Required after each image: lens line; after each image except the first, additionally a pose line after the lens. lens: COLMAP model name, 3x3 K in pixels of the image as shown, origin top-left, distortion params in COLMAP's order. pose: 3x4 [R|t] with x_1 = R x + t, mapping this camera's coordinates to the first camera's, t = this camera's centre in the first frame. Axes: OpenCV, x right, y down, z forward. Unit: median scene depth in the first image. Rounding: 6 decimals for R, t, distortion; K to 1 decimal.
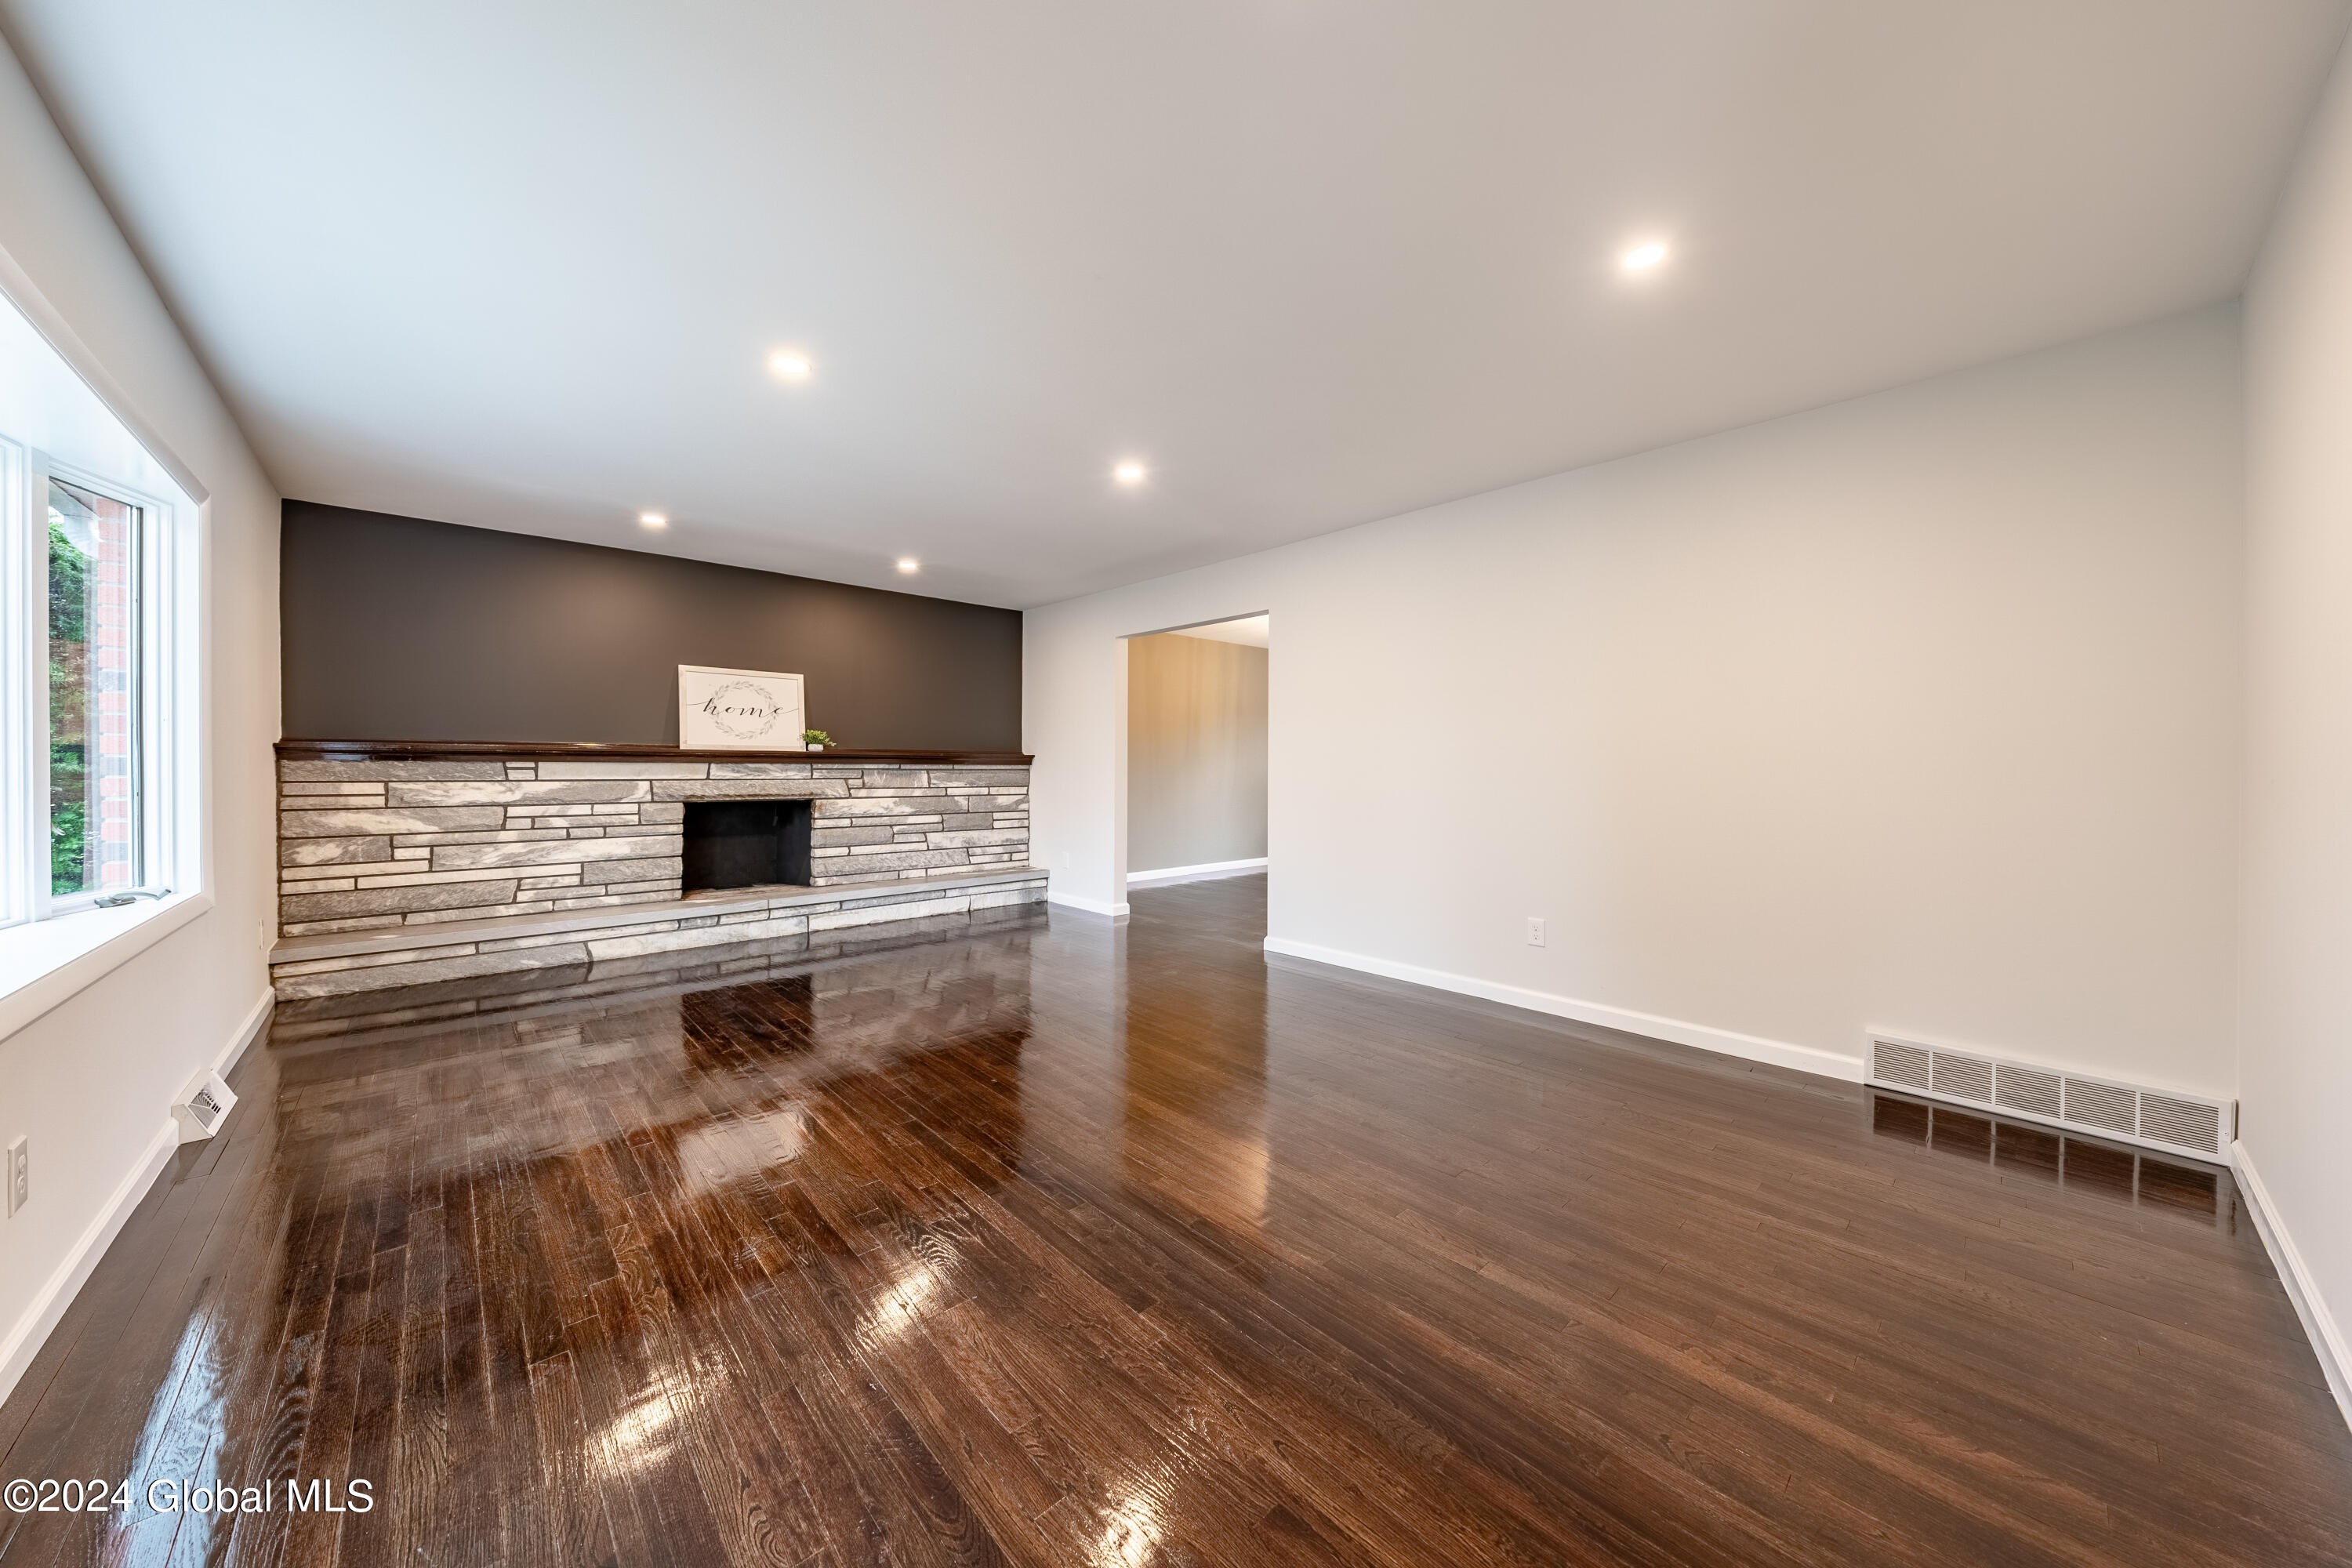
lens RADIAL K [[801.4, 0, 1184.3], [0, 801.4, 774.7], [0, 0, 1]] dist [-0.001362, 0.000411]
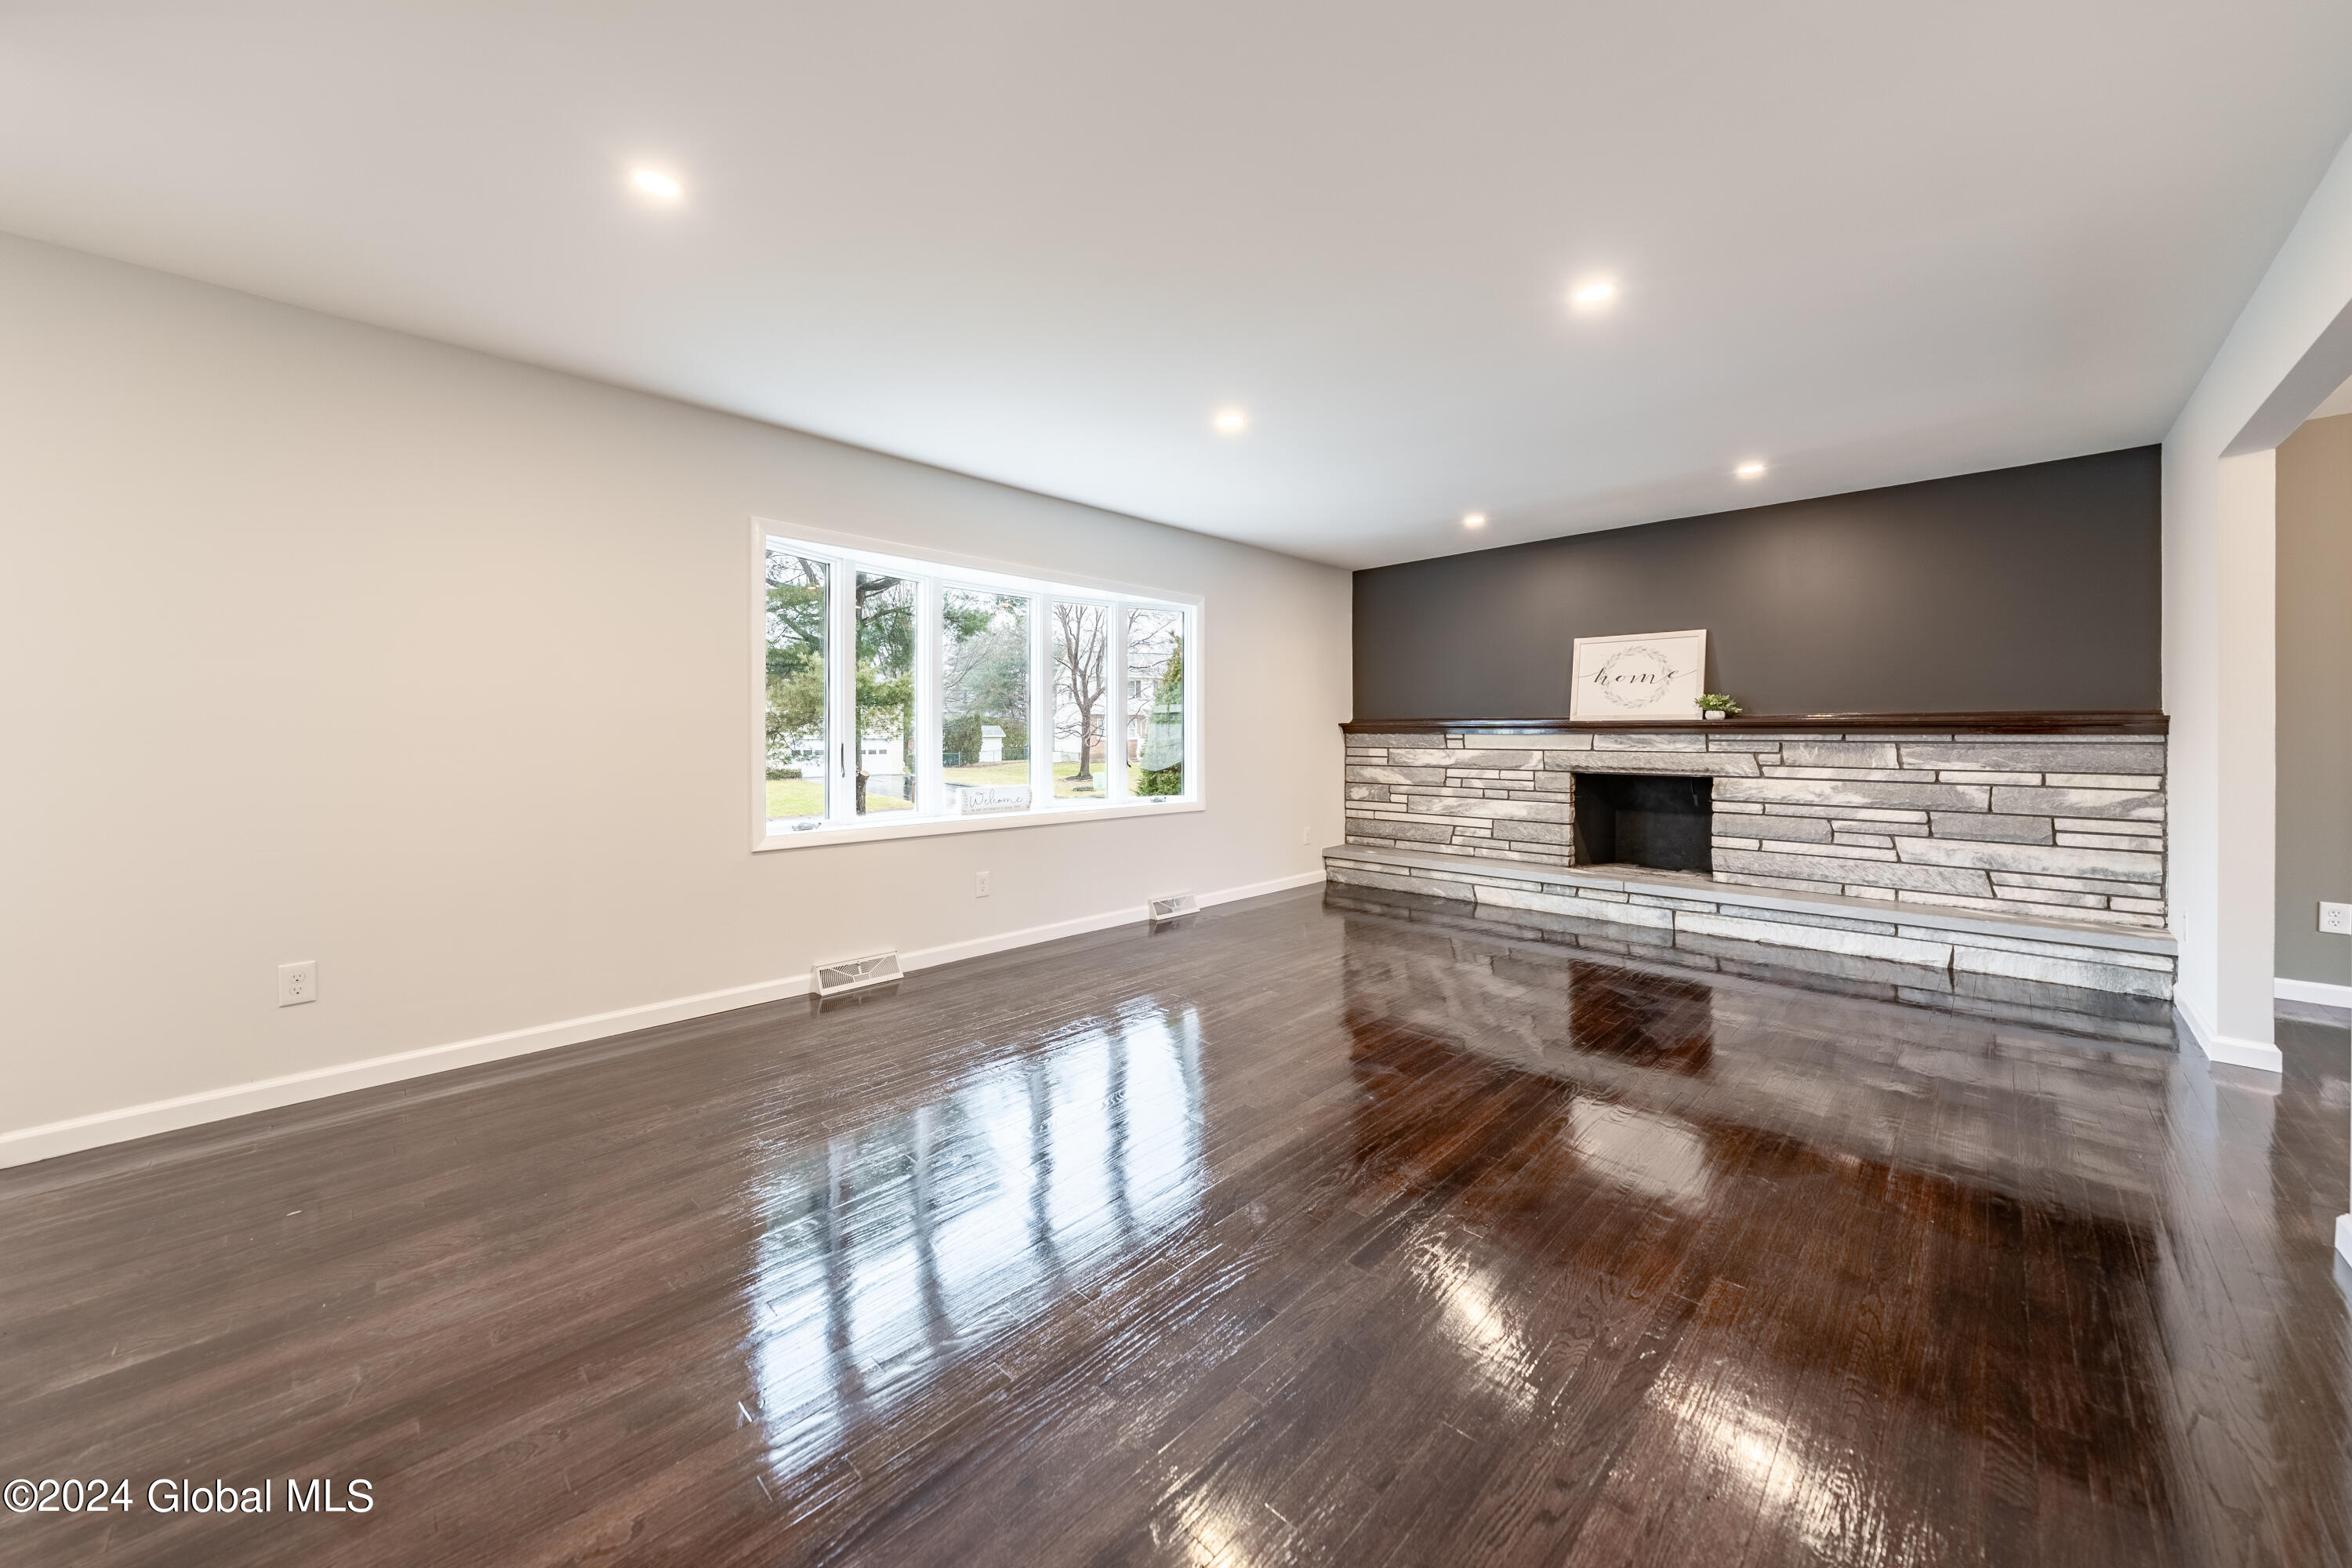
lens RADIAL K [[837.2, 0, 1173.4], [0, 837.2, 742.1], [0, 0, 1]] dist [-0.000720, 0.000049]
pose [[0.048493, 0.004686, -0.998813, 0.412423], [-0.010896, 0.999932, 0.004162, -0.003250], [0.998764, 0.010681, 0.048541, 0.426696]]
